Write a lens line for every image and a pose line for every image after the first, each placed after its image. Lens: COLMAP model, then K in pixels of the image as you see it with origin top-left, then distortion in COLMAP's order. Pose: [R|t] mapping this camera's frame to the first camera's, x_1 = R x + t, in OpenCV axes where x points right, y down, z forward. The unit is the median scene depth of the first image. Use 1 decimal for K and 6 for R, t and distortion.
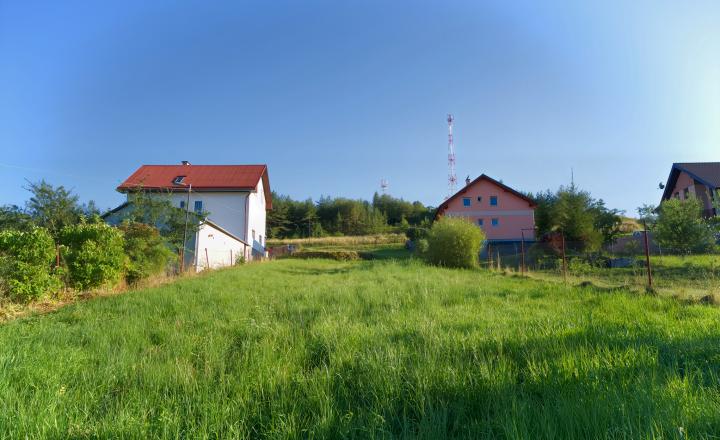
lens RADIAL K [[445.9, 0, 360.0], [0, 445.9, 220.0], [0, 0, 1]] dist [0.034673, 0.000395]
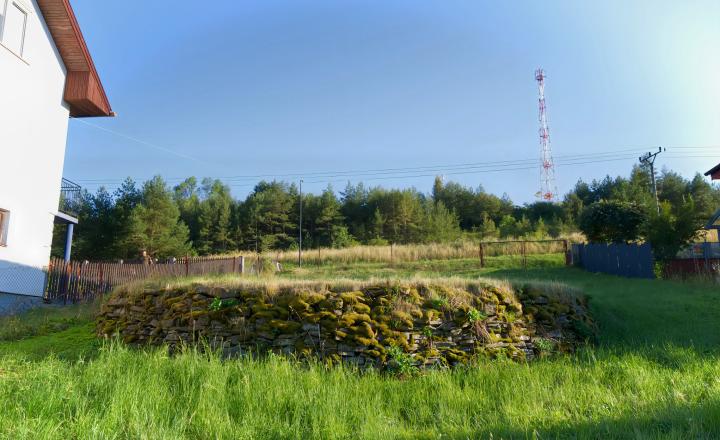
lens RADIAL K [[554.3, 0, 360.0], [0, 554.3, 220.0], [0, 0, 1]] dist [0.003145, 0.001162]
pose [[0.996773, -0.015208, -0.078819, -0.012897], [0.013056, 0.999530, -0.027753, 0.017799], [0.079204, 0.026634, 0.996503, 0.265949]]
